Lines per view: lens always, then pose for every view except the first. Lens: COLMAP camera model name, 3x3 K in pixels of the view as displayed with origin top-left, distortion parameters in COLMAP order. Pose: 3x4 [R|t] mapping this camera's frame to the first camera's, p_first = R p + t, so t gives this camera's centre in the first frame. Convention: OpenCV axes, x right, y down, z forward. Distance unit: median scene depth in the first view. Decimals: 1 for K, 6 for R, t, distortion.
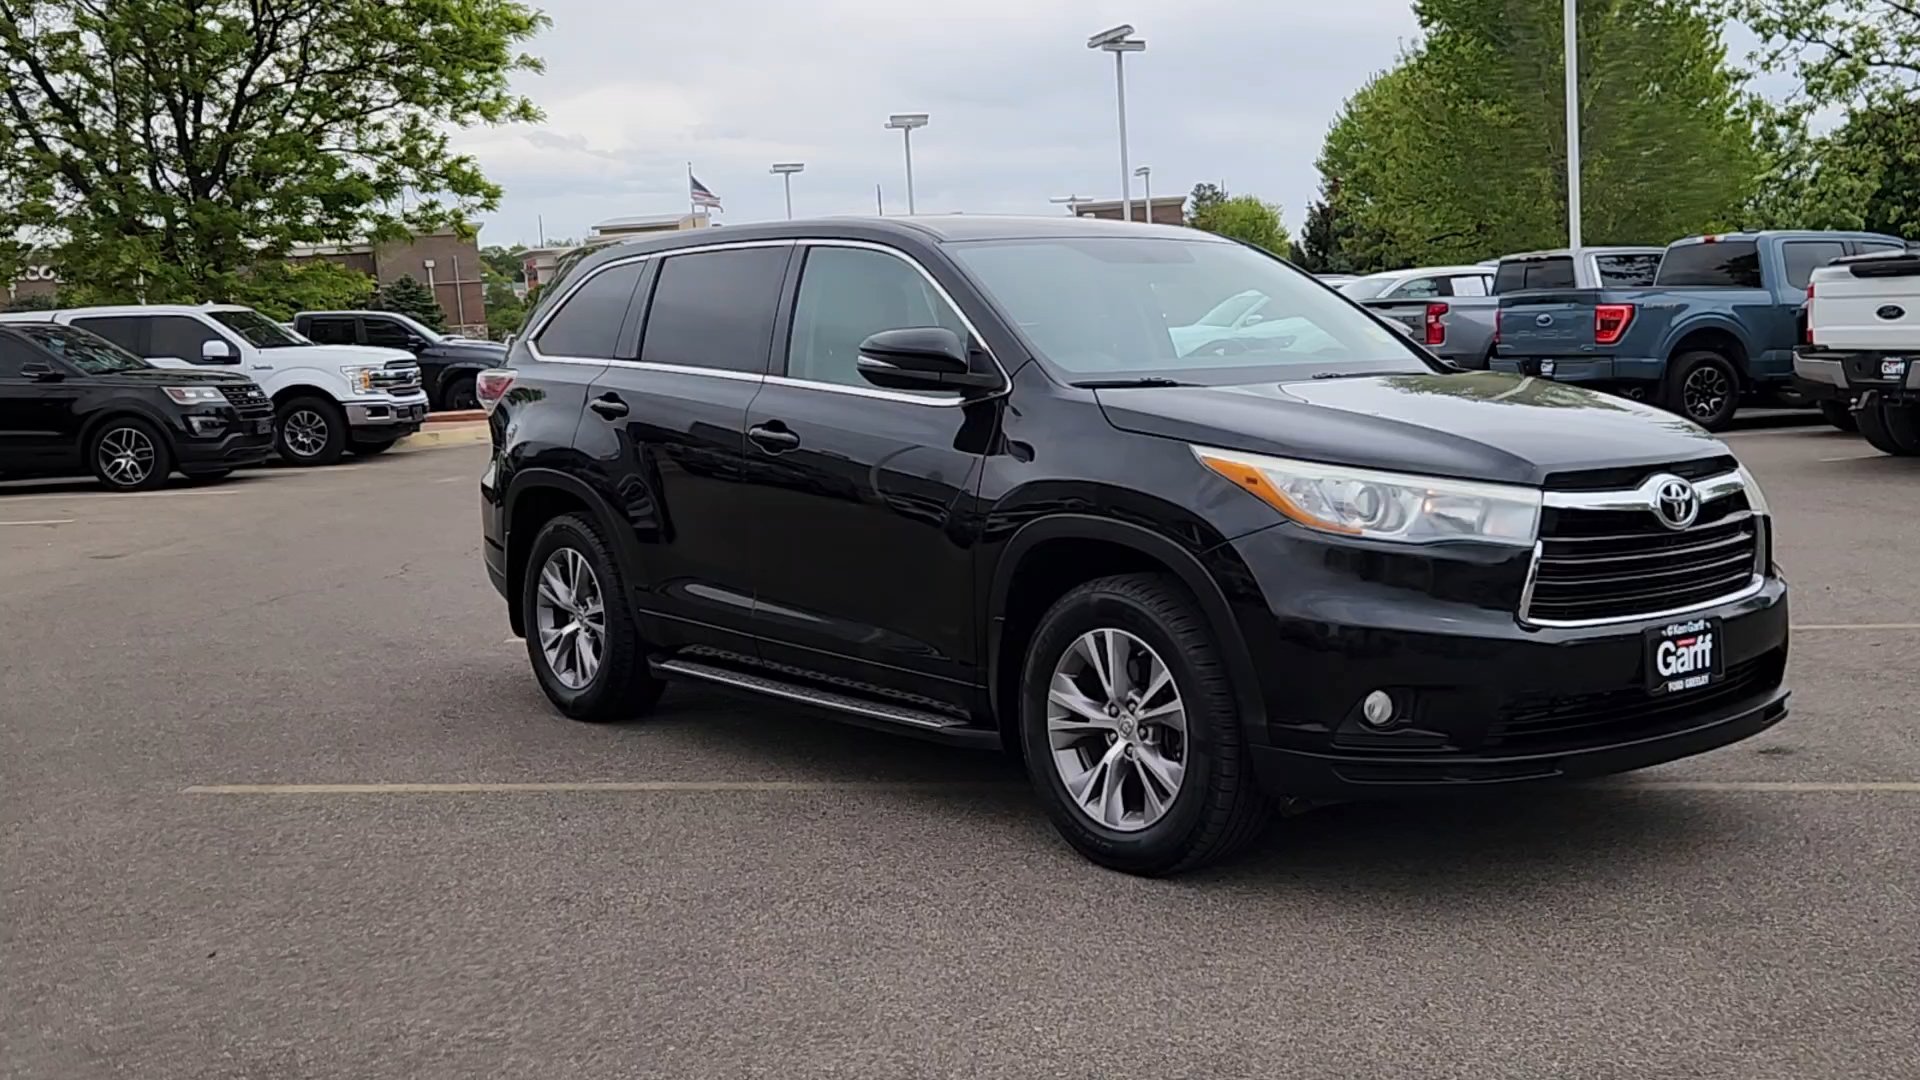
lens RADIAL K [[2053.2, 0, 949.6], [0, 2053.2, 547.7], [0, 0, 1]] dist [0.032306, 0.000000]
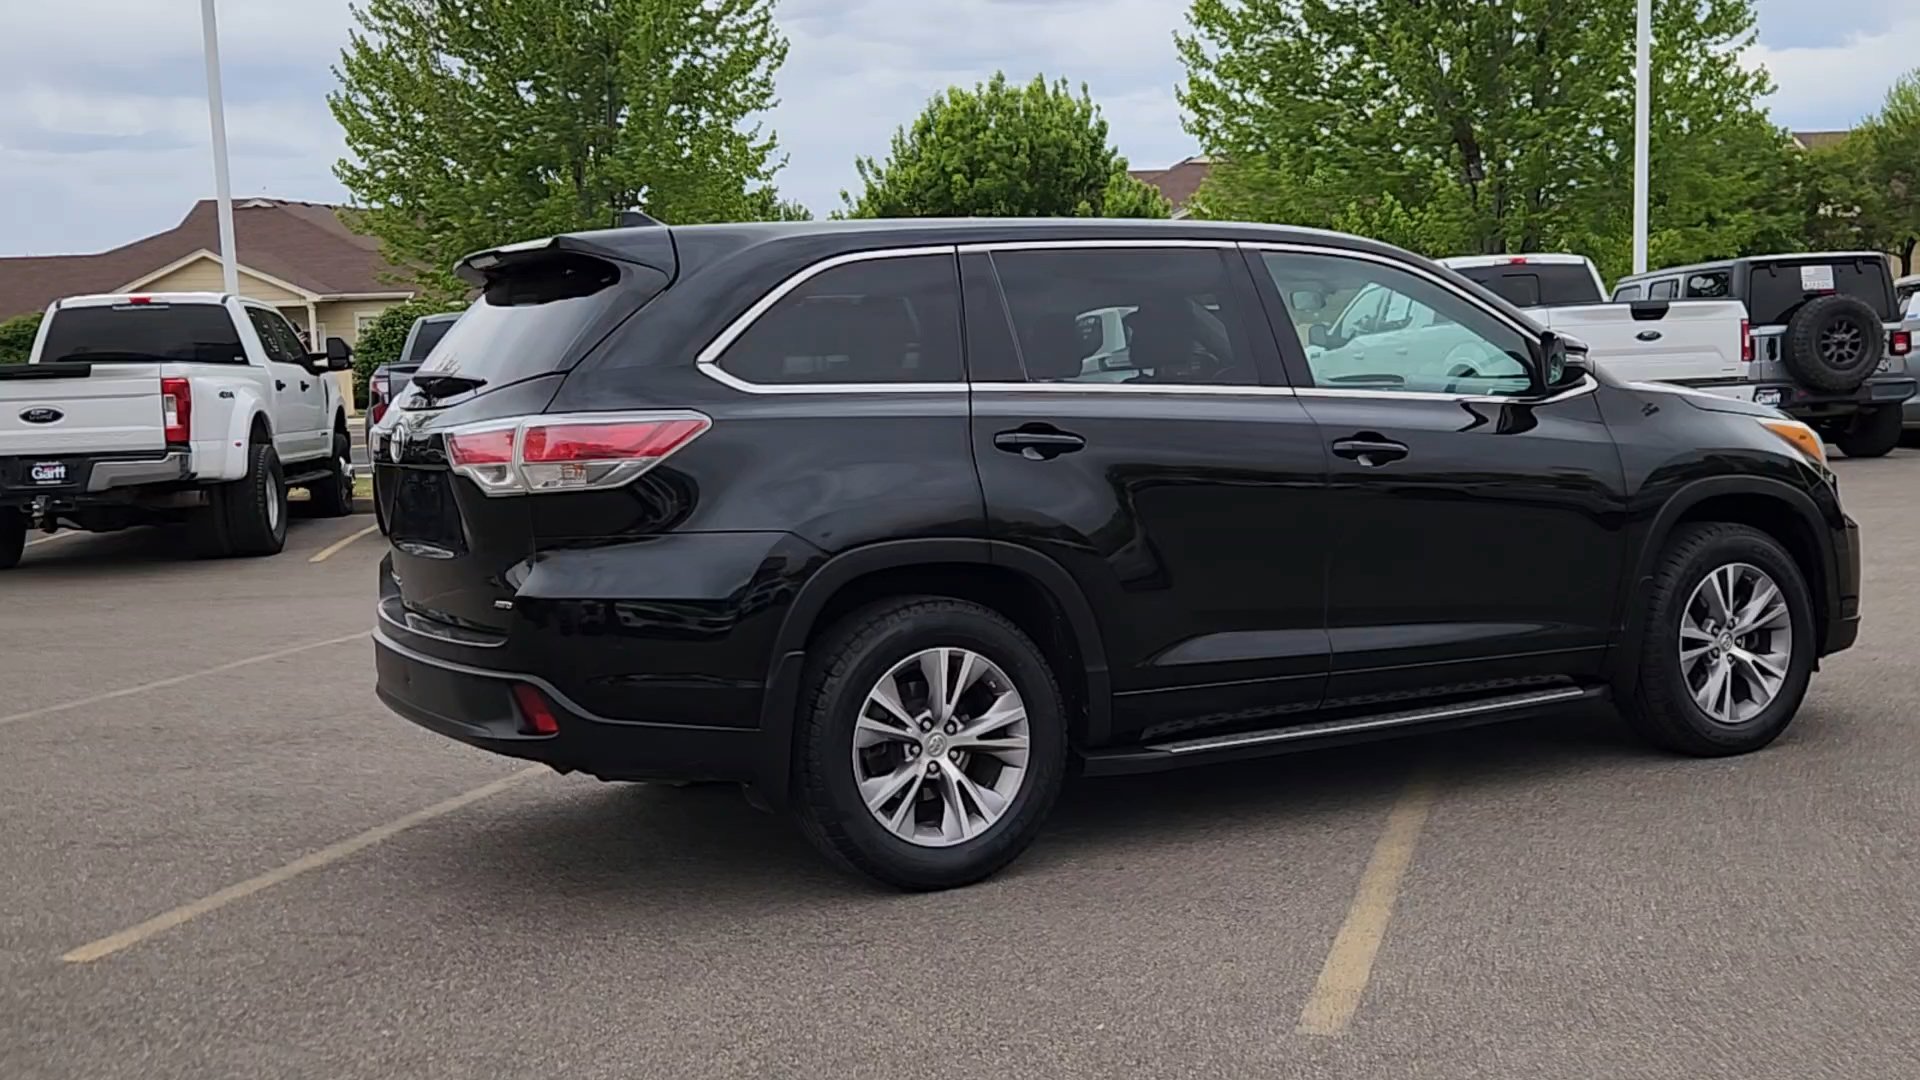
lens RADIAL K [[2053.2, 0, 951.2], [0, 2053.2, 534.3], [0, 0, 1]] dist [0.032306, 0.000000]
pose [[0.175184, -0.055257, 0.982984, -1.098234], [0.139940, 0.989684, 0.030694, -0.074712], [-0.974540, 0.132182, 0.181109, 1.076035]]
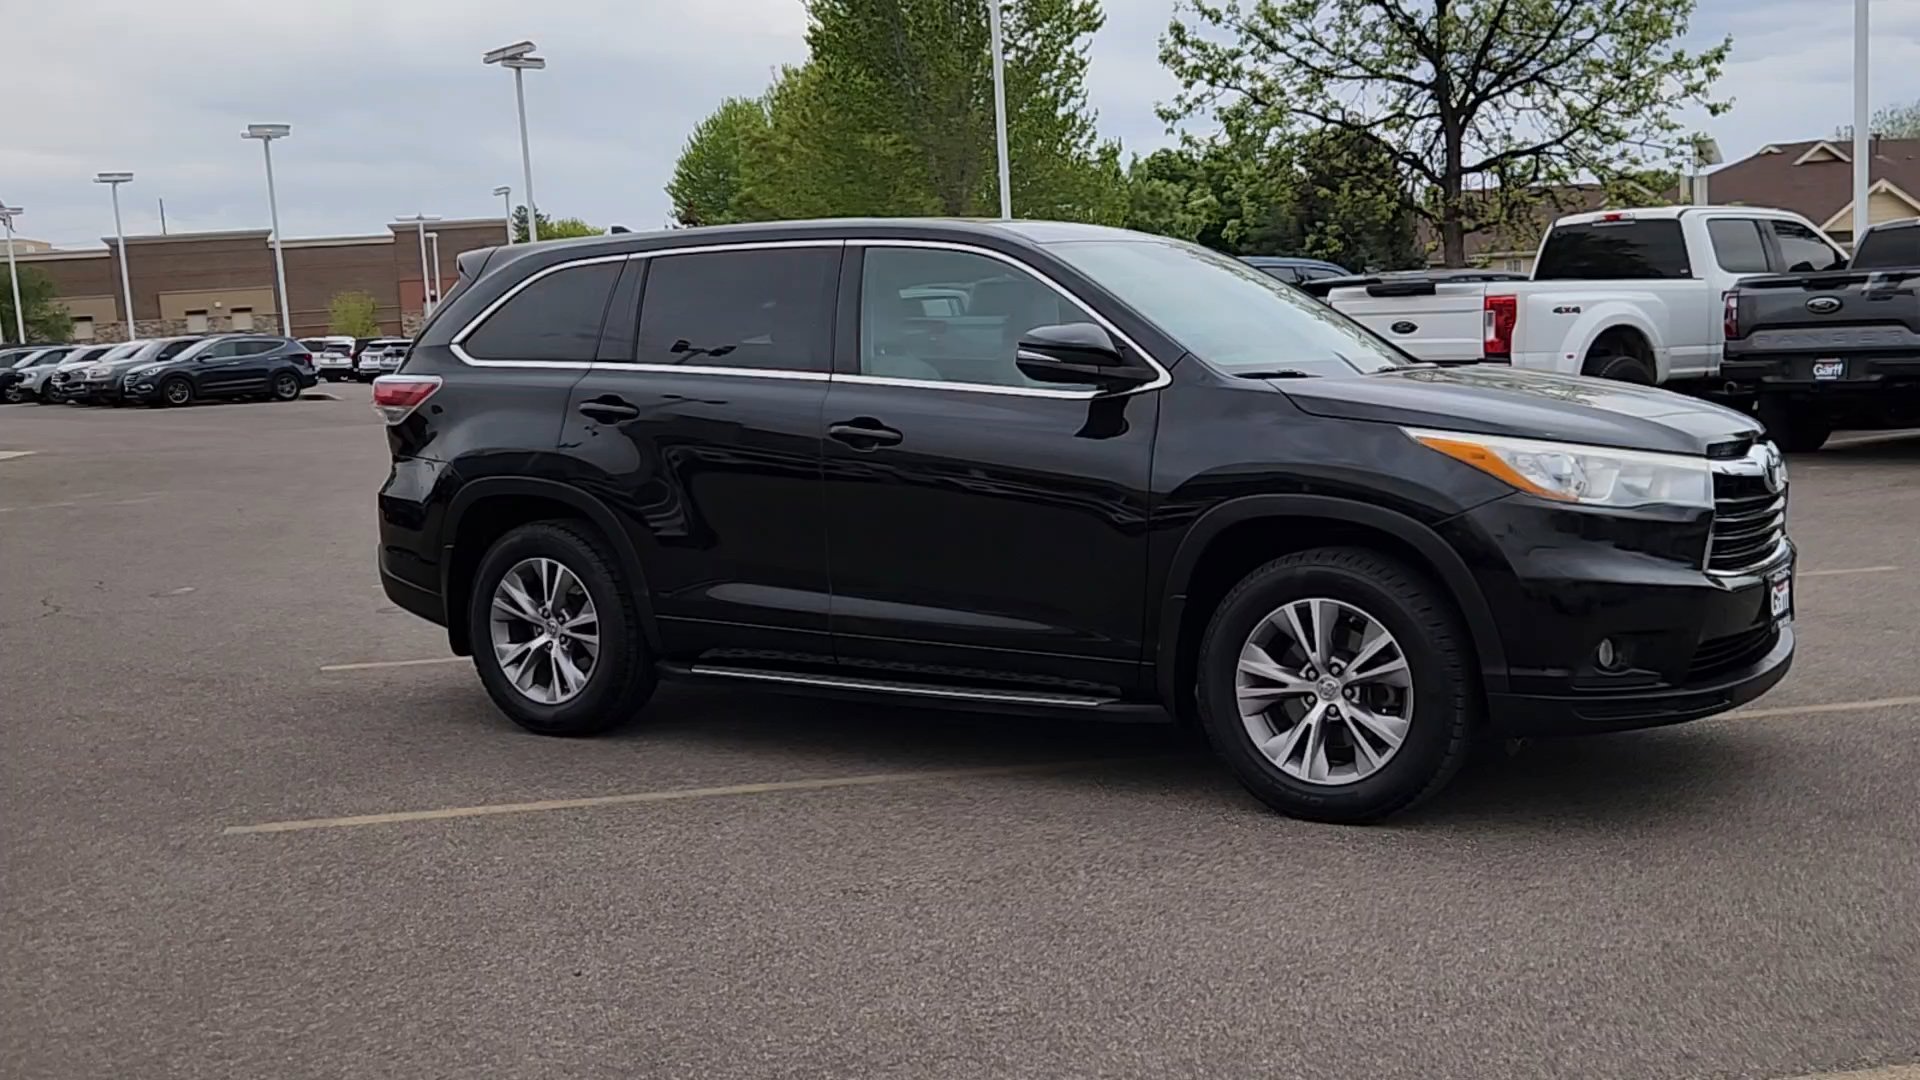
lens RADIAL K [[2053.2, 0, 951.7], [0, 2053.2, 551.2], [0, 0, 1]] dist [0.032306, 0.000000]
pose [[0.944688, -0.034869, 0.326113, -0.397303], [0.038082, 0.999269, -0.003472, 0.009406], [-0.325753, 0.015698, 0.945325, 0.032332]]
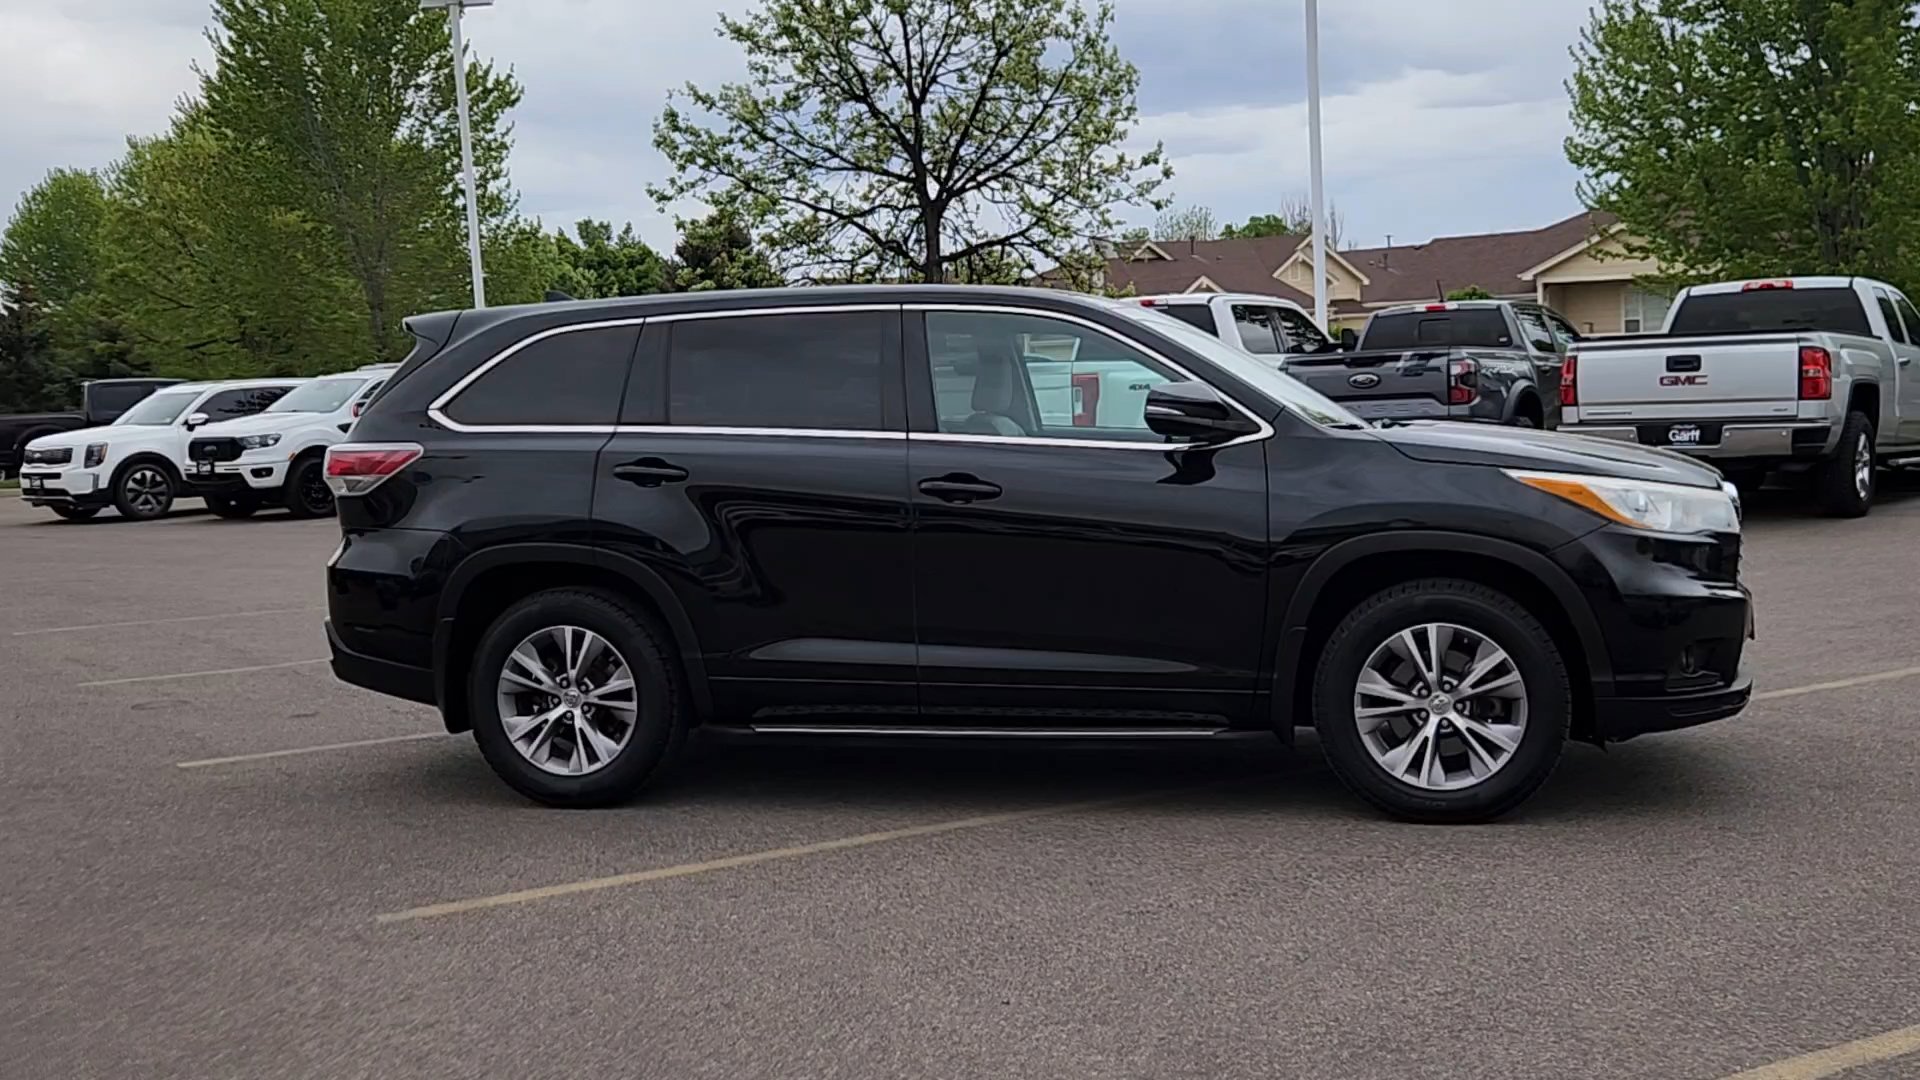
lens RADIAL K [[2053.2, 0, 952.6], [0, 2053.2, 538.9], [0, 0, 1]] dist [0.032306, 0.000000]
pose [[0.791735, -0.042423, 0.609390, -0.770411], [0.078052, 0.996434, -0.032039, 0.005415], [-0.605858, 0.072930, 0.792223, 0.178507]]
